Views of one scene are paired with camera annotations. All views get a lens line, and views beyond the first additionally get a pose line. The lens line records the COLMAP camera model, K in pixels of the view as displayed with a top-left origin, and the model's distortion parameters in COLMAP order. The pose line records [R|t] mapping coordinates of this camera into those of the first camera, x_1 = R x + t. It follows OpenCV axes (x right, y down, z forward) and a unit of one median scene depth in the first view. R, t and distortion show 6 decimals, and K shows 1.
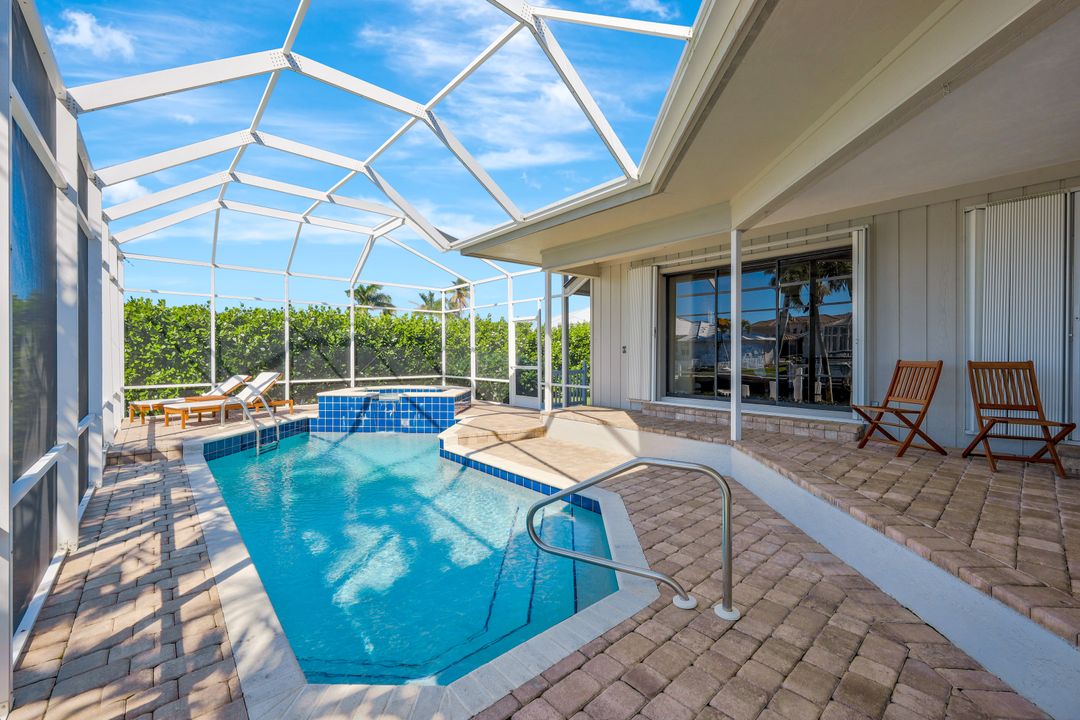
lens RADIAL K [[436.4, 0, 532.7], [0, 436.4, 350.9], [0, 0, 1]] dist [0.003889, 0.001356]
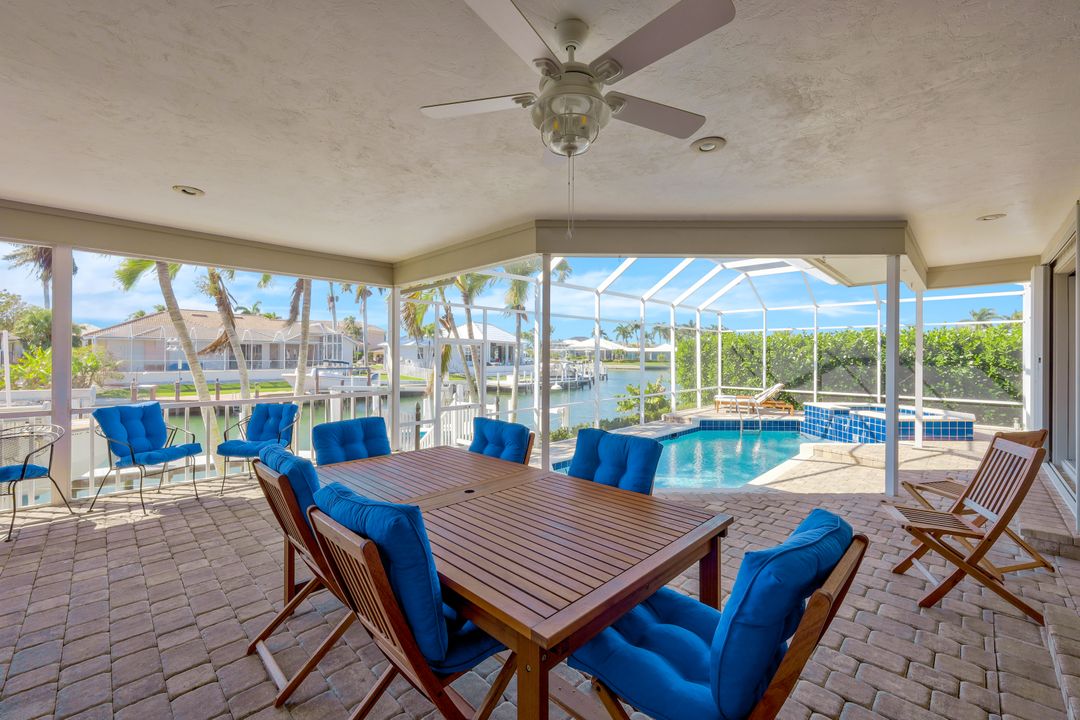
lens RADIAL K [[436.4, 0, 542.3], [0, 436.4, 358.8], [0, 0, 1]] dist [0.003889, 0.001356]
pose [[0.082667, 0.007366, -0.996550, 0.697825], [0.002584, 0.999968, 0.007605, -0.041773], [0.996574, -0.003204, 0.082645, 0.125153]]
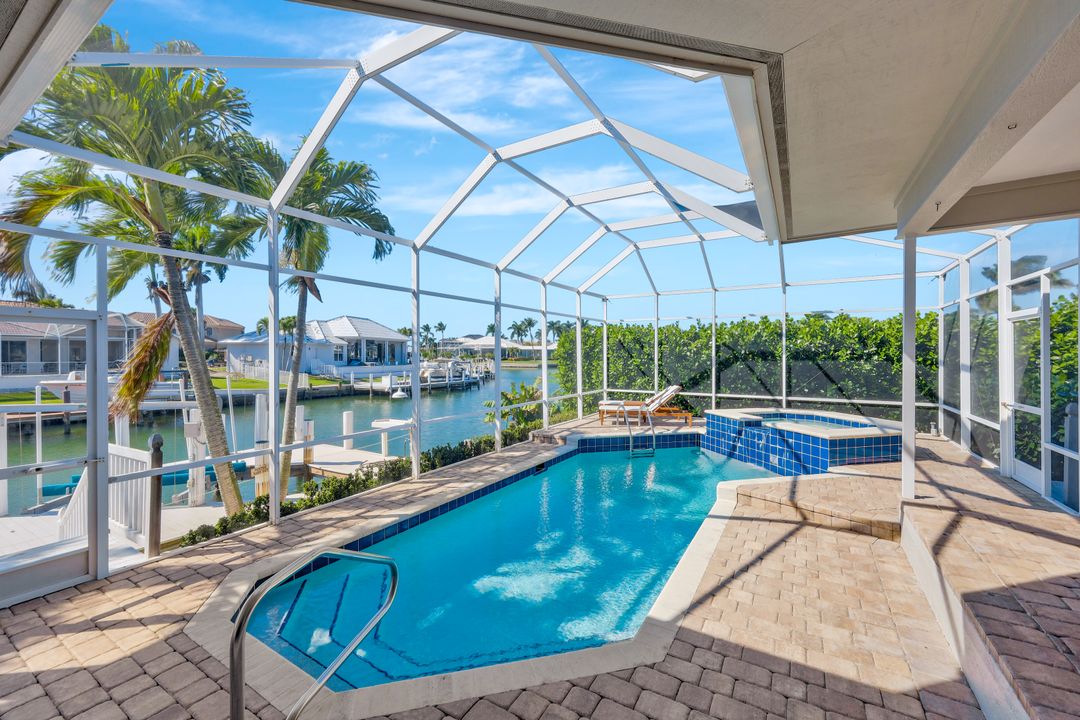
lens RADIAL K [[436.4, 0, 539.0], [0, 436.4, 359.4], [0, 0, 1]] dist [0.003889, 0.001356]
pose [[0.304148, 0.010548, -0.952566, 0.330381], [0.008211, 0.999873, 0.013693, -0.034762], [0.952589, -0.011986, 0.304023, 0.325304]]
